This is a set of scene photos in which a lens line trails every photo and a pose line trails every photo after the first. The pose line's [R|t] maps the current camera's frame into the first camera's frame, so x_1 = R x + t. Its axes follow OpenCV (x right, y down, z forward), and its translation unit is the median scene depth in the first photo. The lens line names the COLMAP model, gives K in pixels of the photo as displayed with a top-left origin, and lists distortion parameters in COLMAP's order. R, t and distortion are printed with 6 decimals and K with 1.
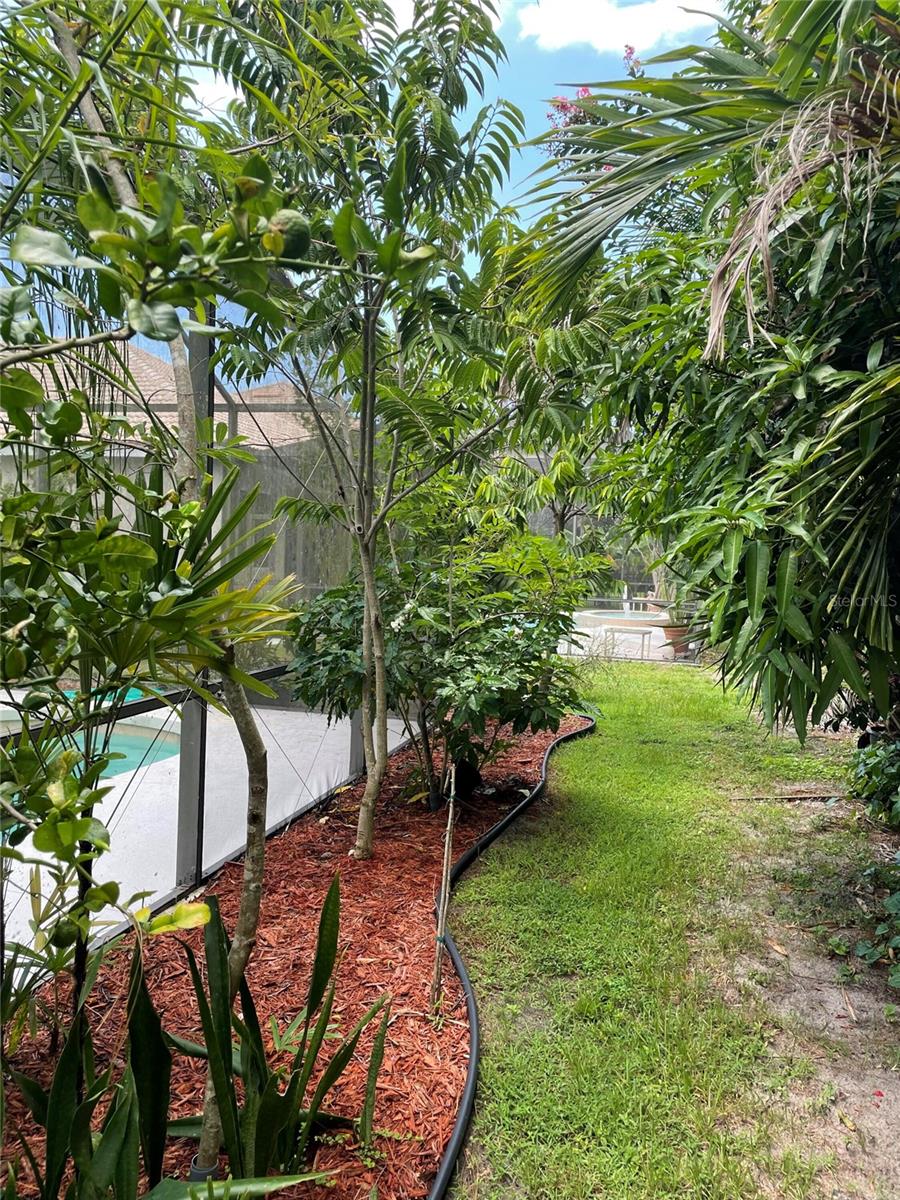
lens RADIAL K [[906.4, 0, 446.7], [0, 906.4, 589.8], [0, 0, 1]] dist [0.067187, -0.072837]
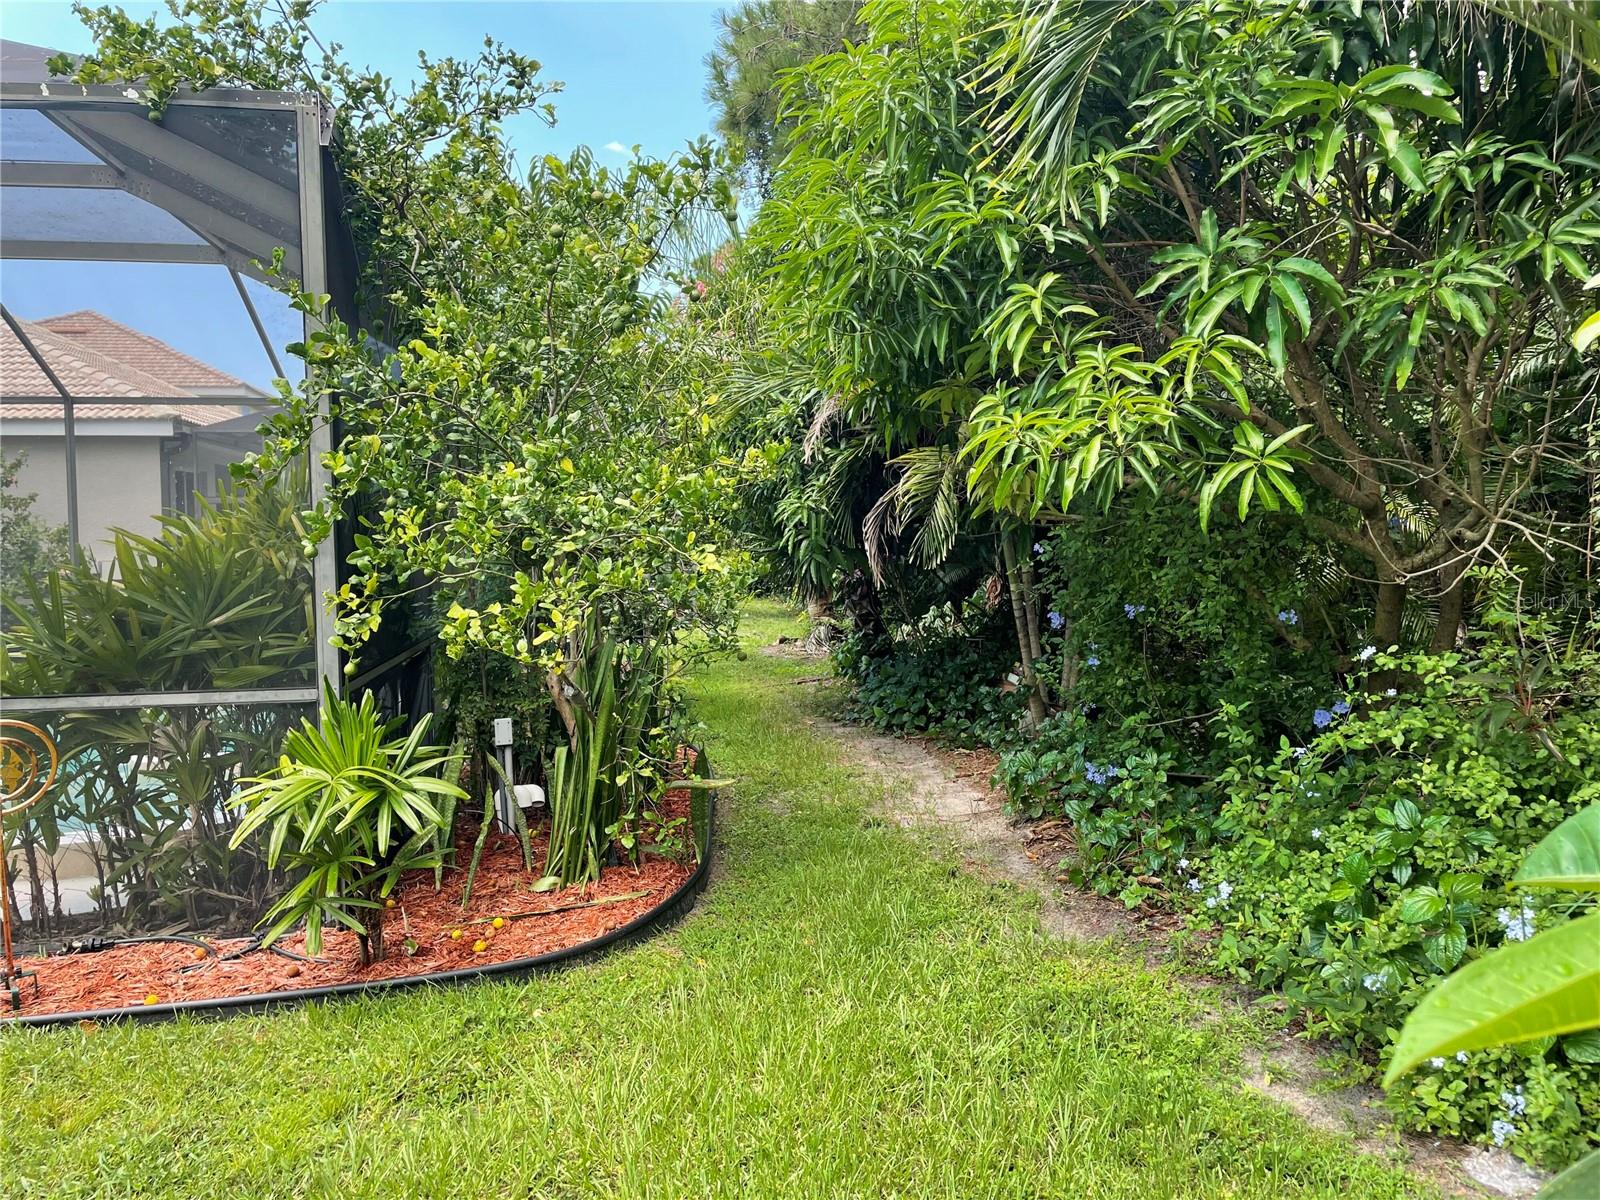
lens RADIAL K [[1208.6, 0, 799.9], [0, 1208.6, 600.1], [0, 0, 1]] dist [0.067187, -0.072837]
pose [[0.918483, -0.063205, 0.390377, -0.506145], [0.054369, 0.997954, 0.033656, 0.040551], [-0.391706, -0.009688, 0.920040, -1.056407]]
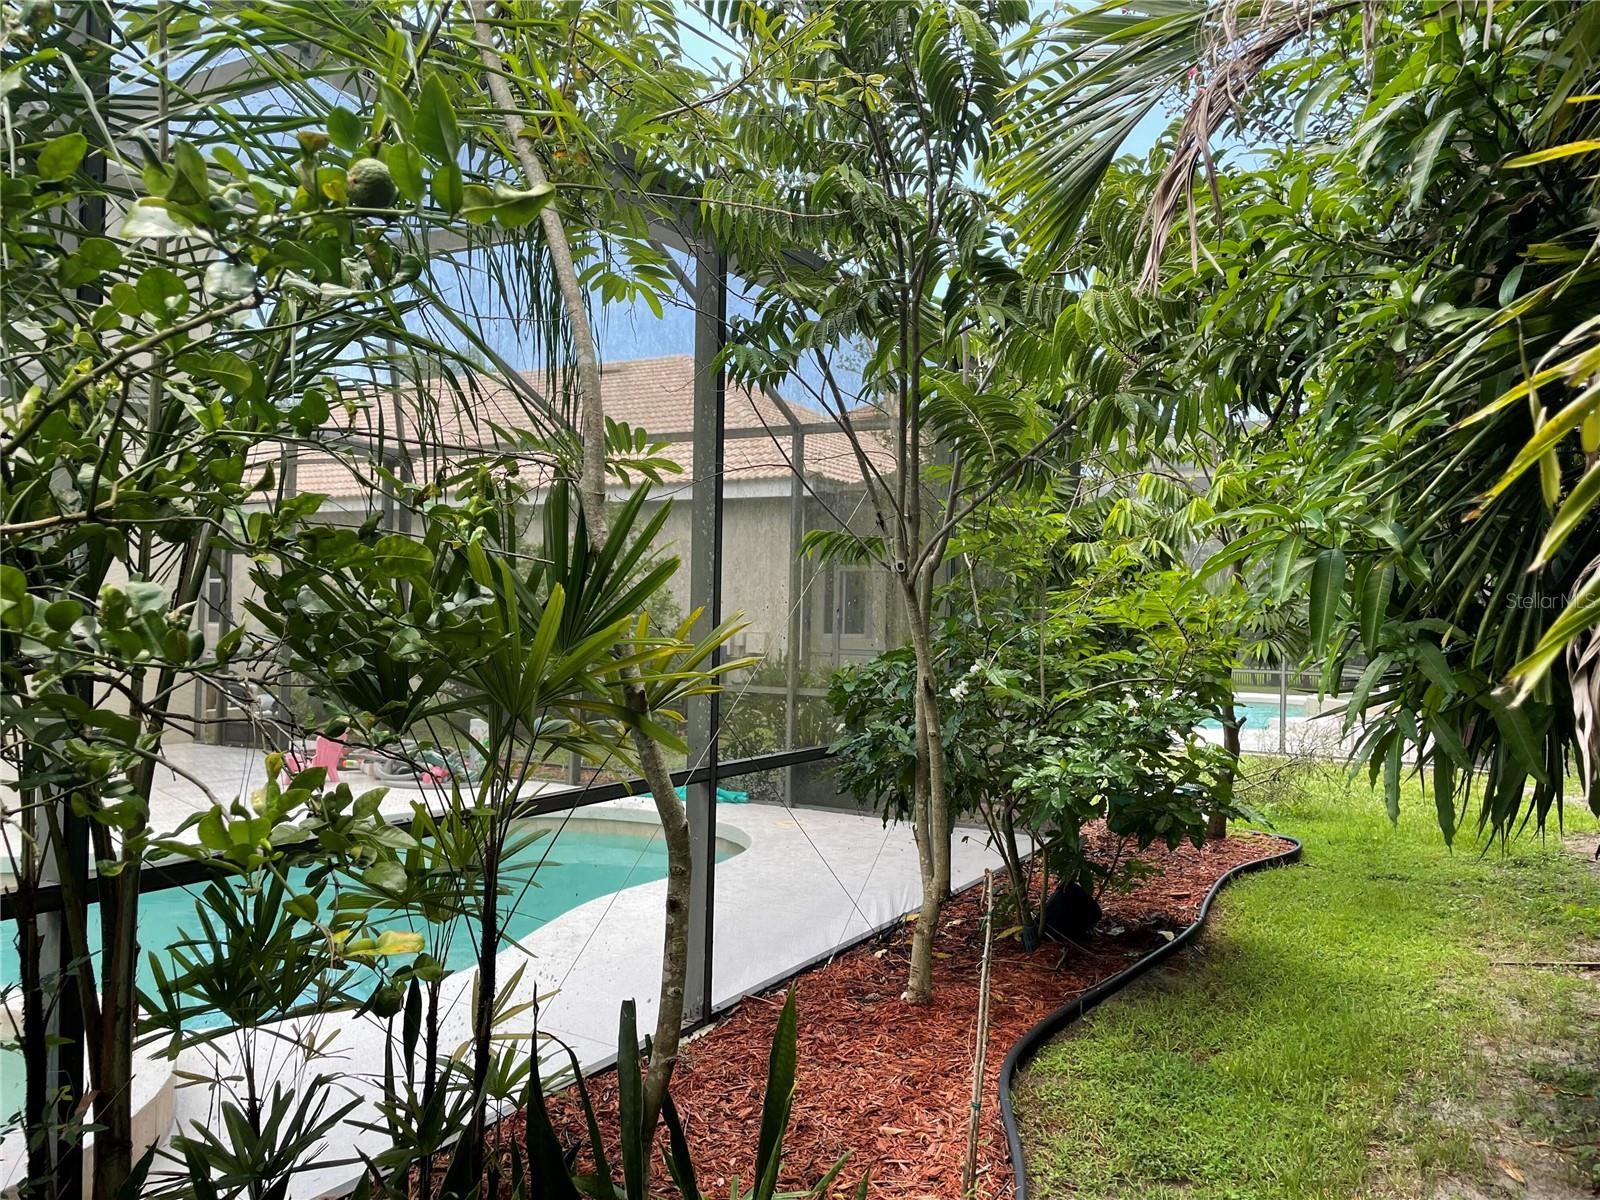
lens RADIAL K [[1208.6, 0, 805.5], [0, 1208.6, 595.9], [0, 0, 1]] dist [0.067187, -0.072837]
pose [[0.967643, -0.019106, -0.251600, 0.077107], [0.004429, 0.998261, -0.058774, 0.016403], [0.252285, 0.055758, 0.966045, -0.014006]]
